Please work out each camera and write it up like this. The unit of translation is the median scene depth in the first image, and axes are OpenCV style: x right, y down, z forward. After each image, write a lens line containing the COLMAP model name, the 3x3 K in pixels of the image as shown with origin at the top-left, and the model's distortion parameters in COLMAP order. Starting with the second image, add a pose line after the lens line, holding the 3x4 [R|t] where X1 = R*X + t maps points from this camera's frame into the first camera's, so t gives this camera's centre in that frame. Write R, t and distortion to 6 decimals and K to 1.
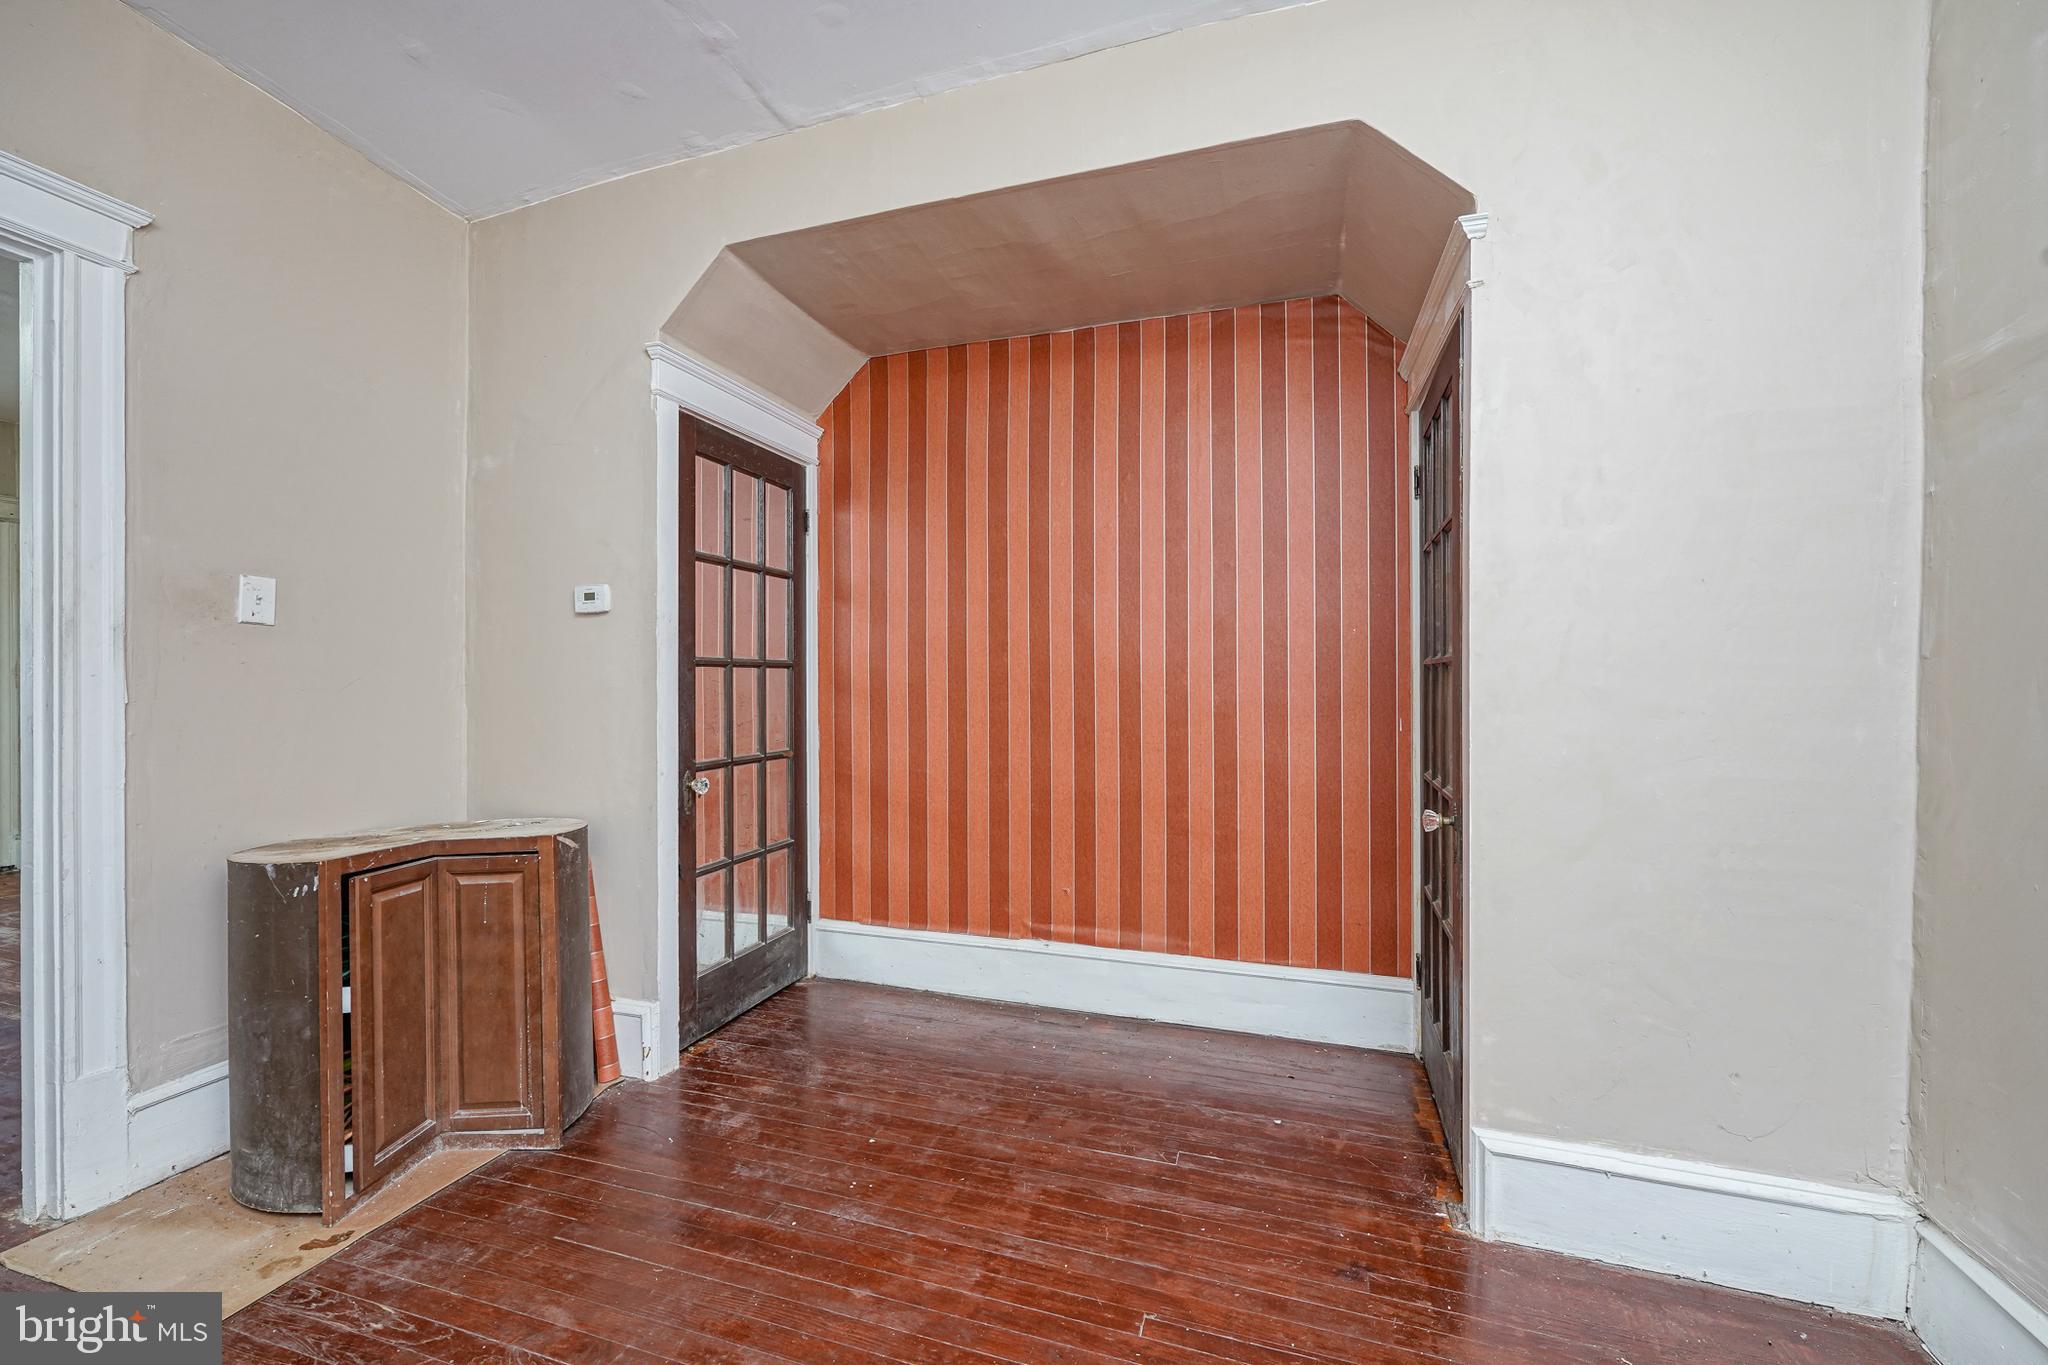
lens RADIAL K [[824.5, 0, 1005.6], [0, 824.5, 689.1], [0, 0, 1]] dist [-0.001275, 0.000289]
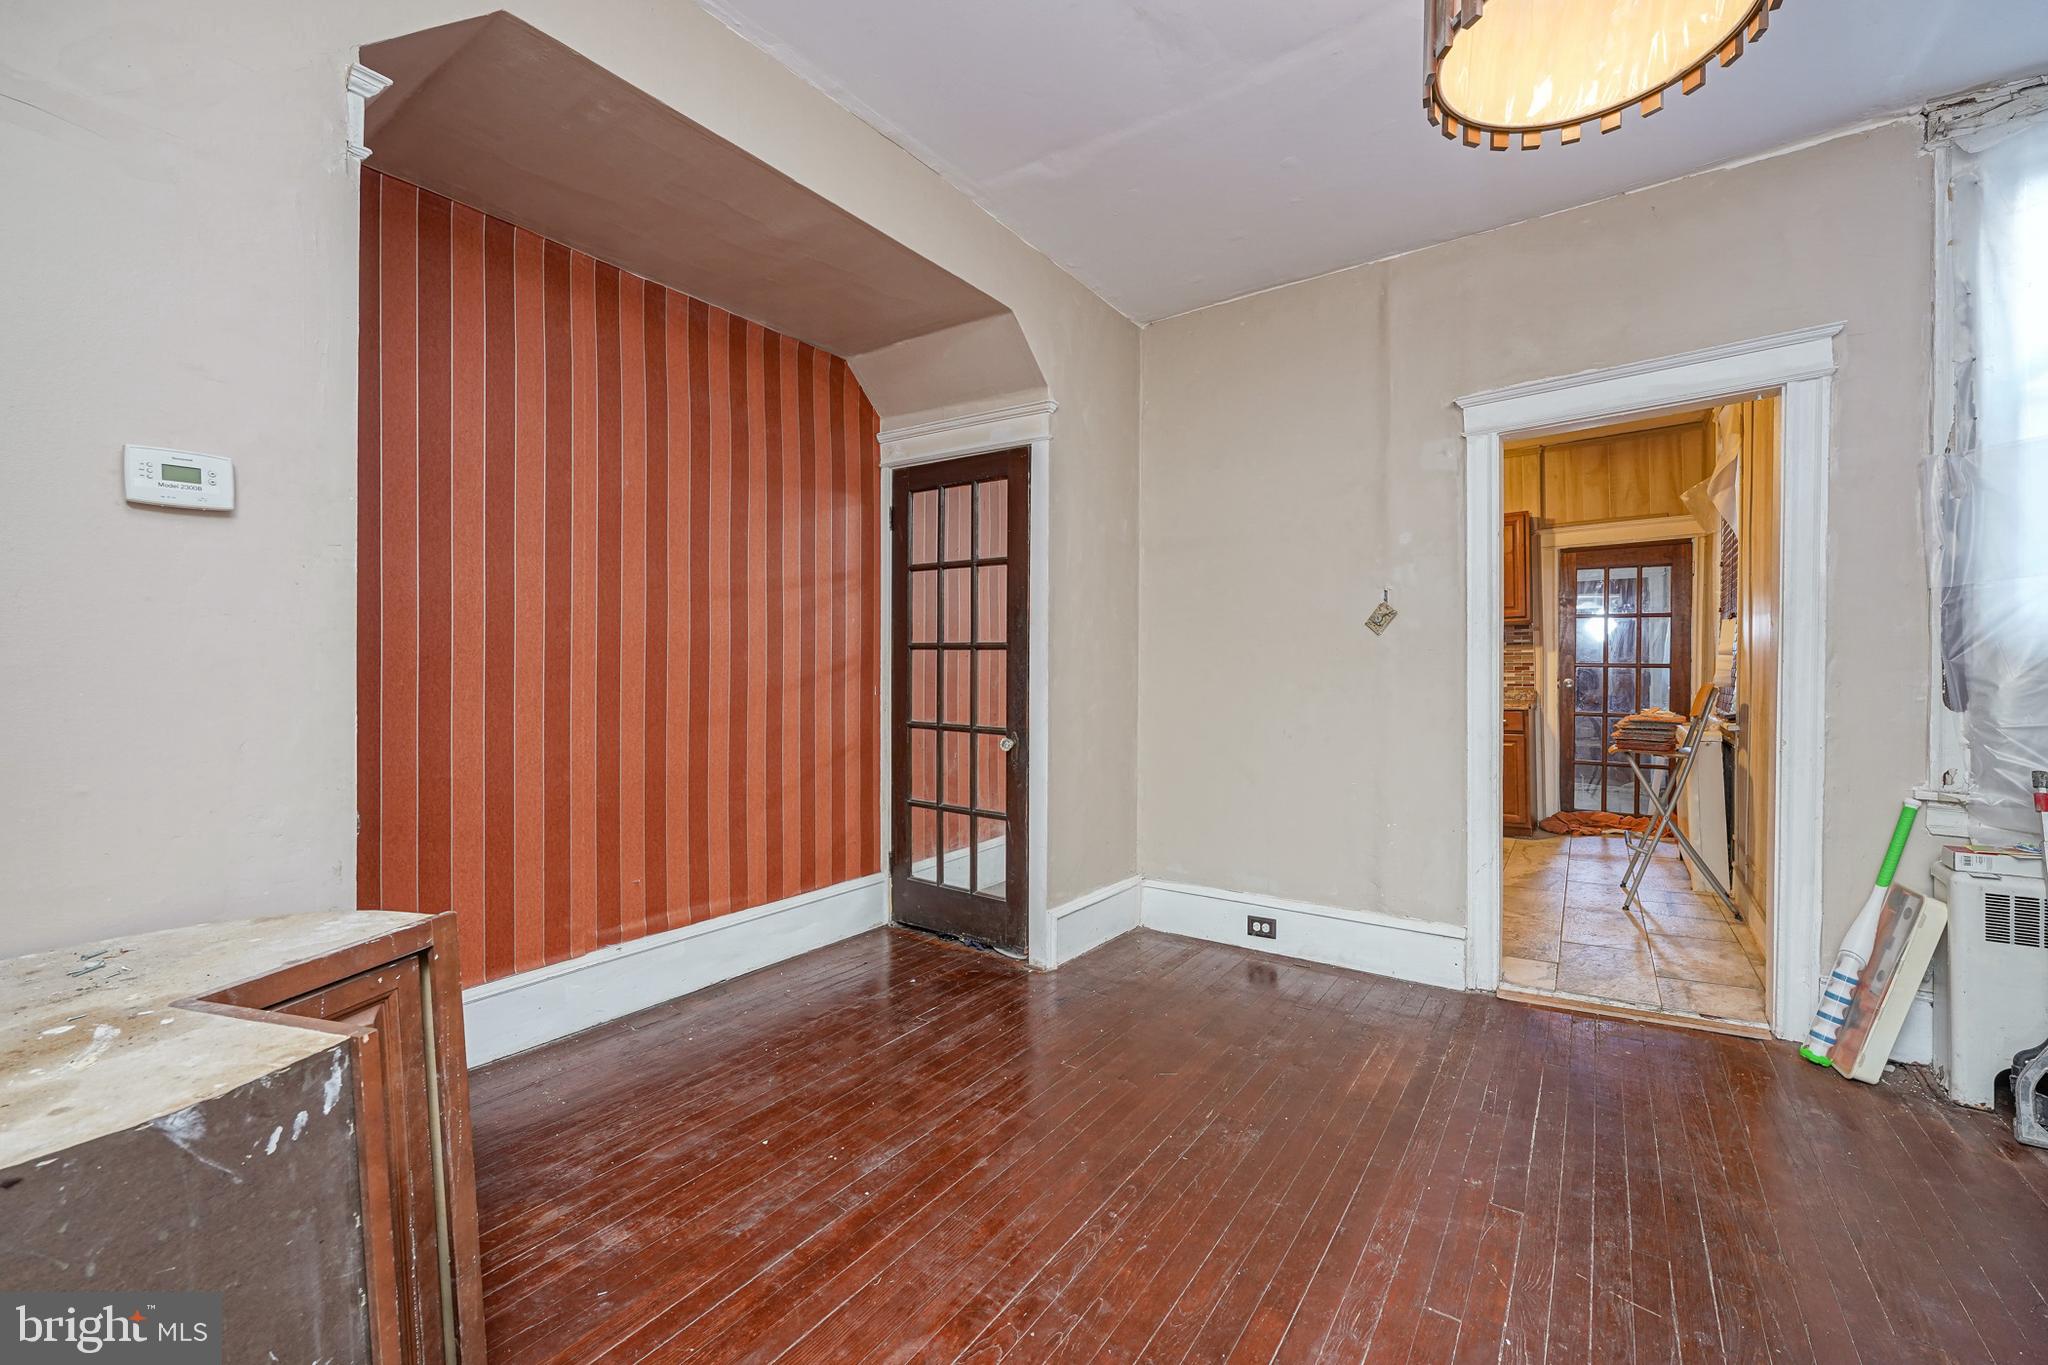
lens RADIAL K [[857.2, 0, 1029.7], [0, 857.2, 658.1], [0, 0, 1]] dist [0.000281, 0.000097]
pose [[0.266474, 0.012672, 0.963759, -0.960523], [-0.005400, 0.999918, -0.011654, 0.001876], [-0.963827, -0.002099, 0.266520, 0.414050]]
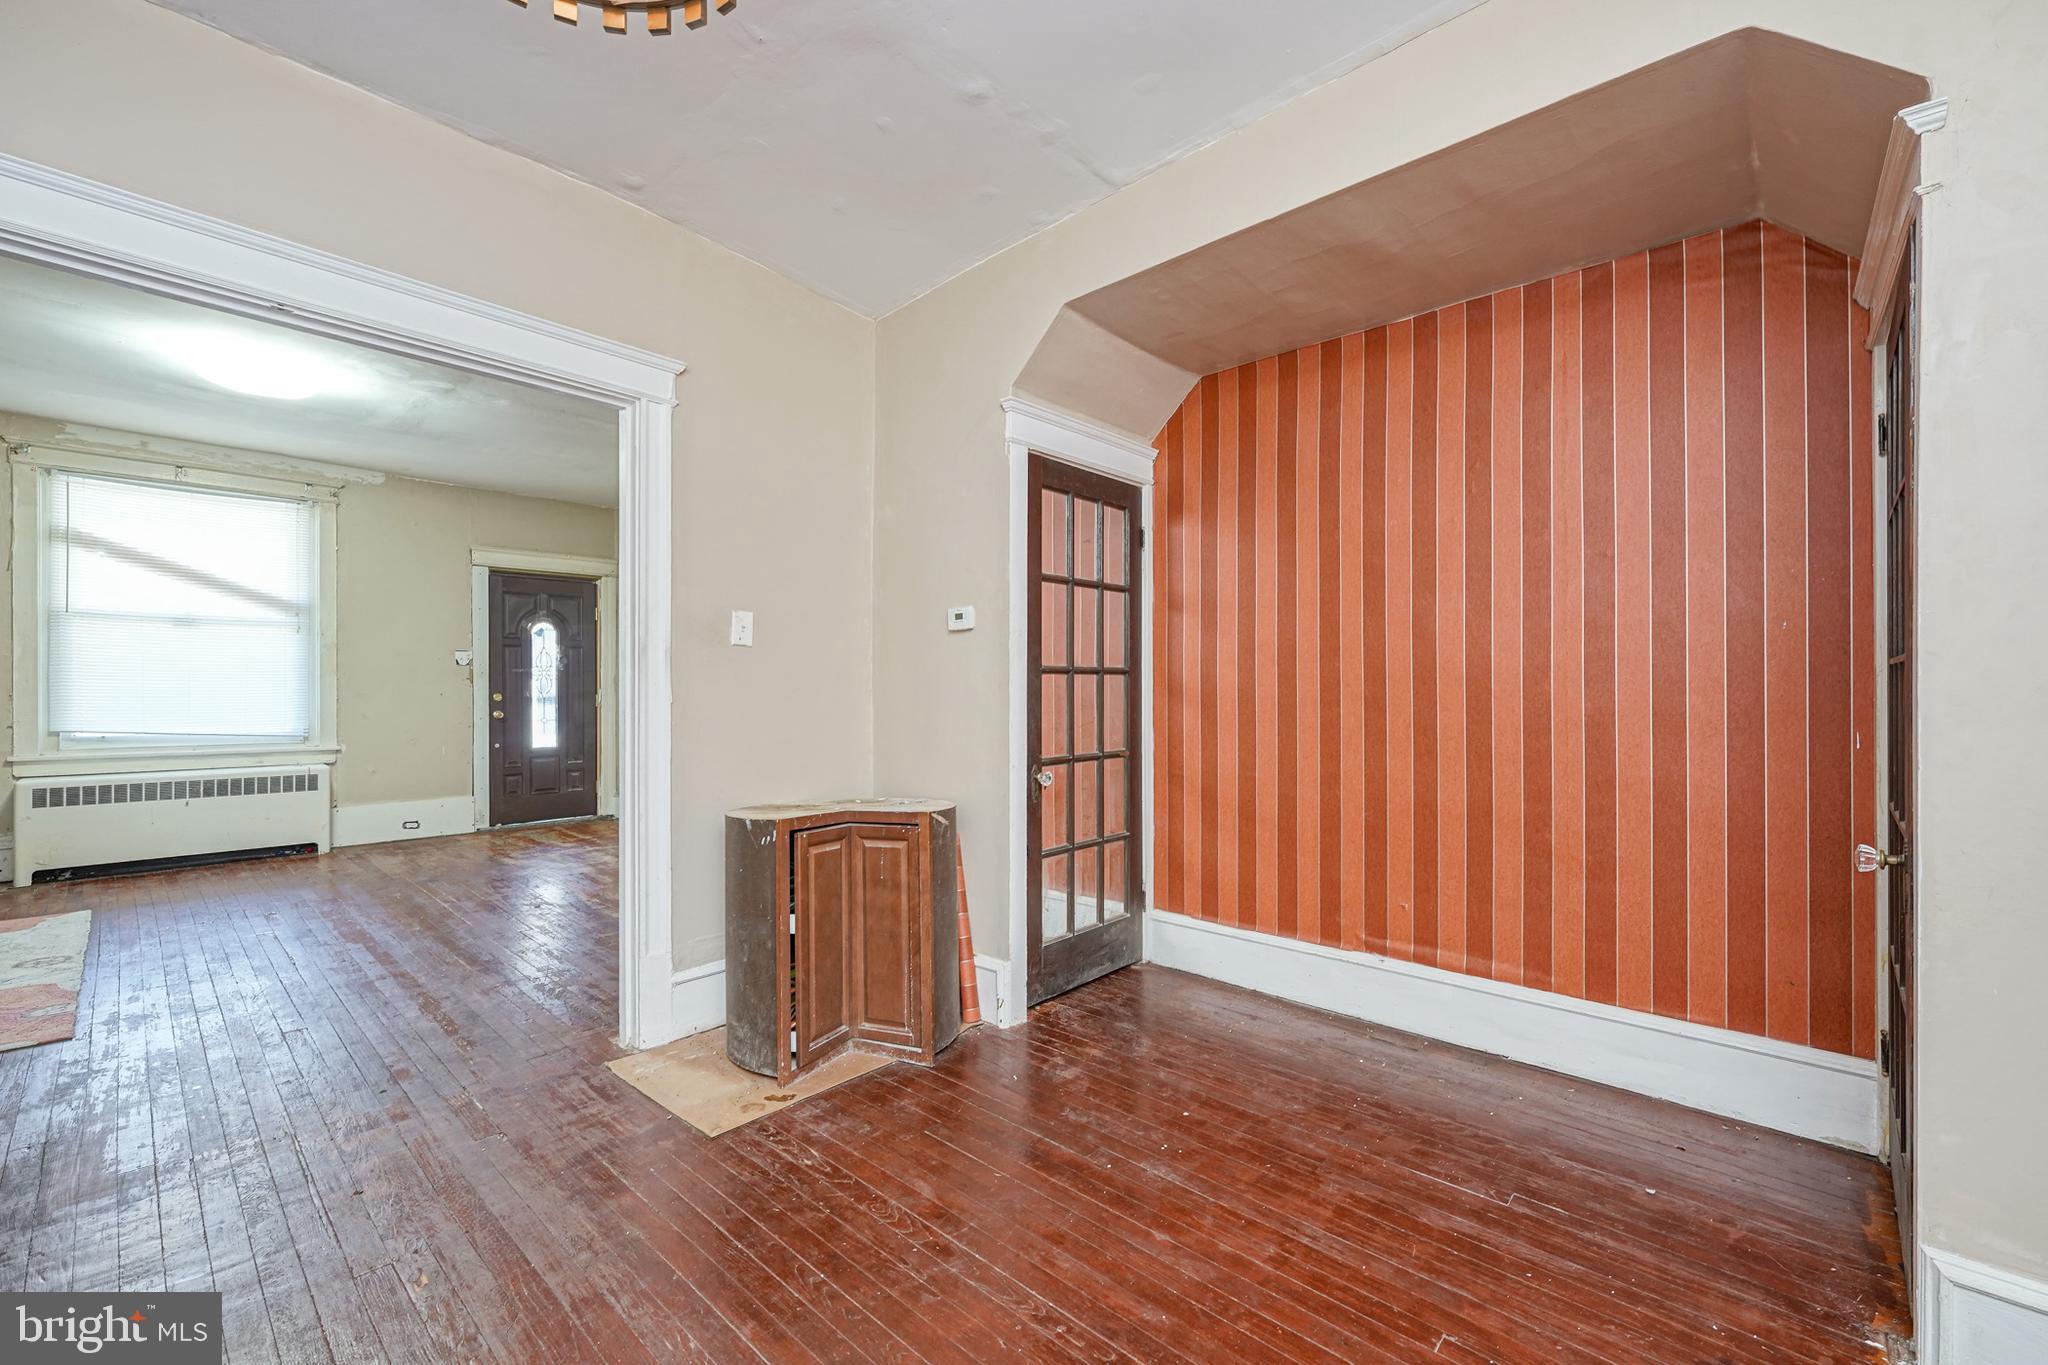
lens RADIAL K [[824.2, 0, 1020.2], [0, 824.2, 693.9], [0, 0, 1]] dist [-0.000200, 0.000377]
pose [[0.914269, 0.002564, -0.405099, 0.069227], [-0.002427, 0.999997, 0.000853, -0.000631], [0.405100, 0.000204, 0.914272, -0.066391]]
